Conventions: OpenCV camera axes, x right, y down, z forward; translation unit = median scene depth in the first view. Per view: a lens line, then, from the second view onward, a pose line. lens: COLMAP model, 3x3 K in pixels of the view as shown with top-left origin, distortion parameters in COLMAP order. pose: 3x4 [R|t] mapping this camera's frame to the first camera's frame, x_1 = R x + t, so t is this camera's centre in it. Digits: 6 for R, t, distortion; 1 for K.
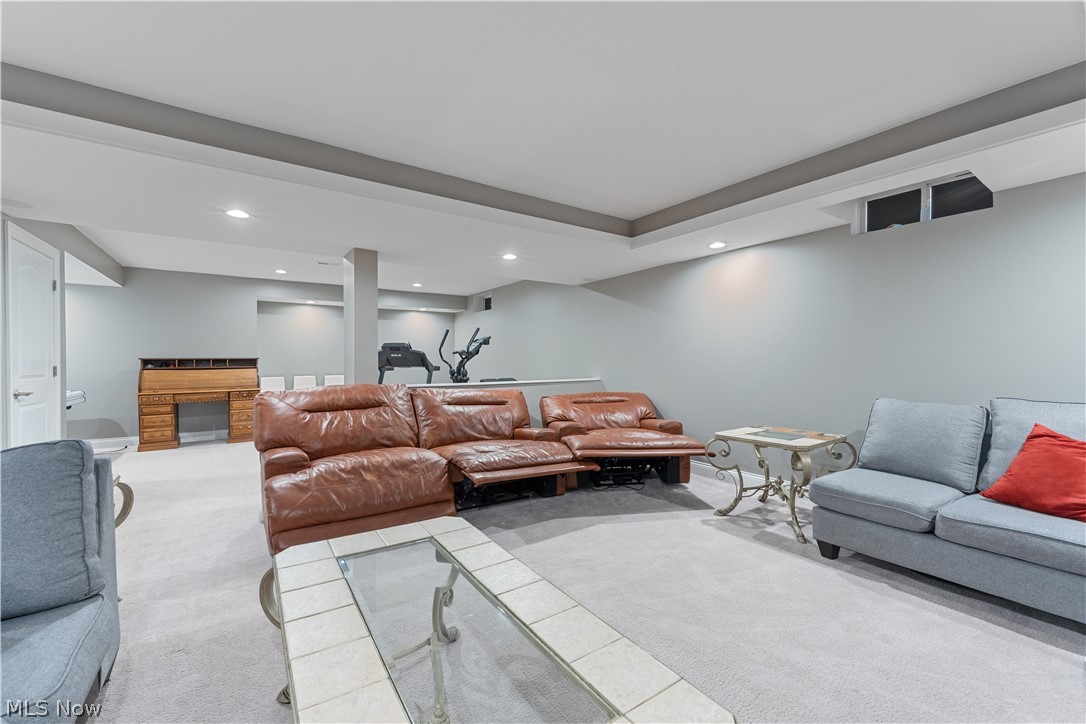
lens RADIAL K [[444.4, 0, 543.1], [0, 444.4, 360.7], [0, 0, 1]] dist [0.001917, 0.000338]
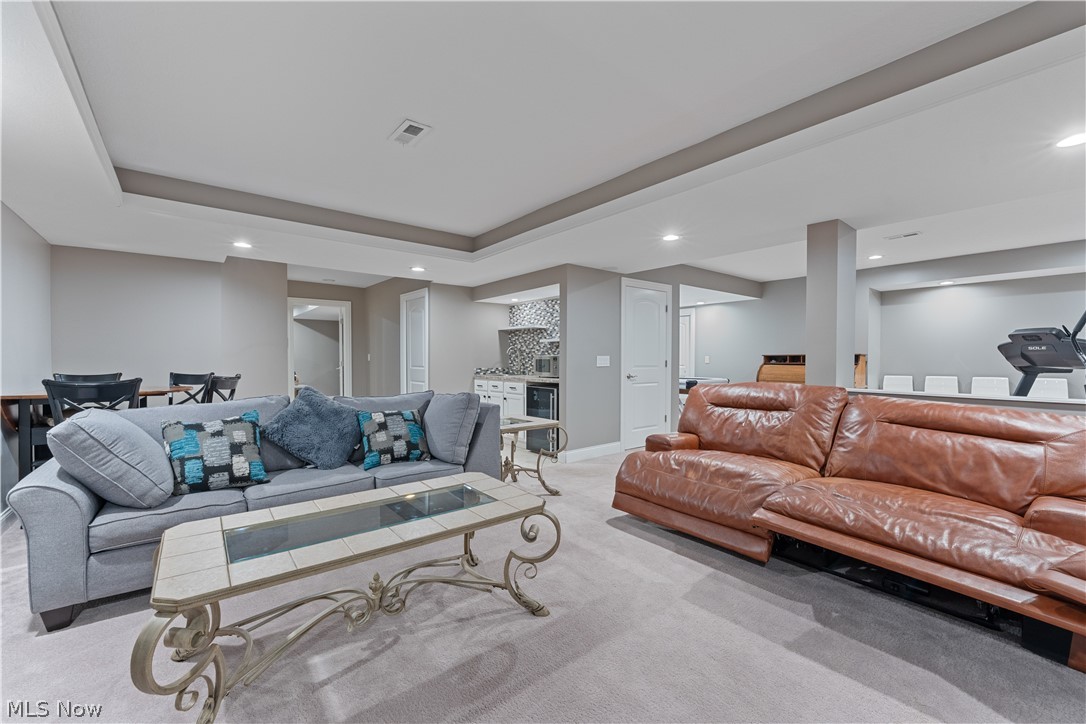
lens RADIAL K [[444.4, 0, 543.5], [0, 444.4, 365.6], [0, 0, 1]] dist [0.001917, 0.000338]
pose [[0.073356, 0.018380, -0.997136, 0.413204], [-0.001293, 0.999831, 0.018334, 0.002446], [0.997305, -0.000056, 0.073367, 0.447832]]
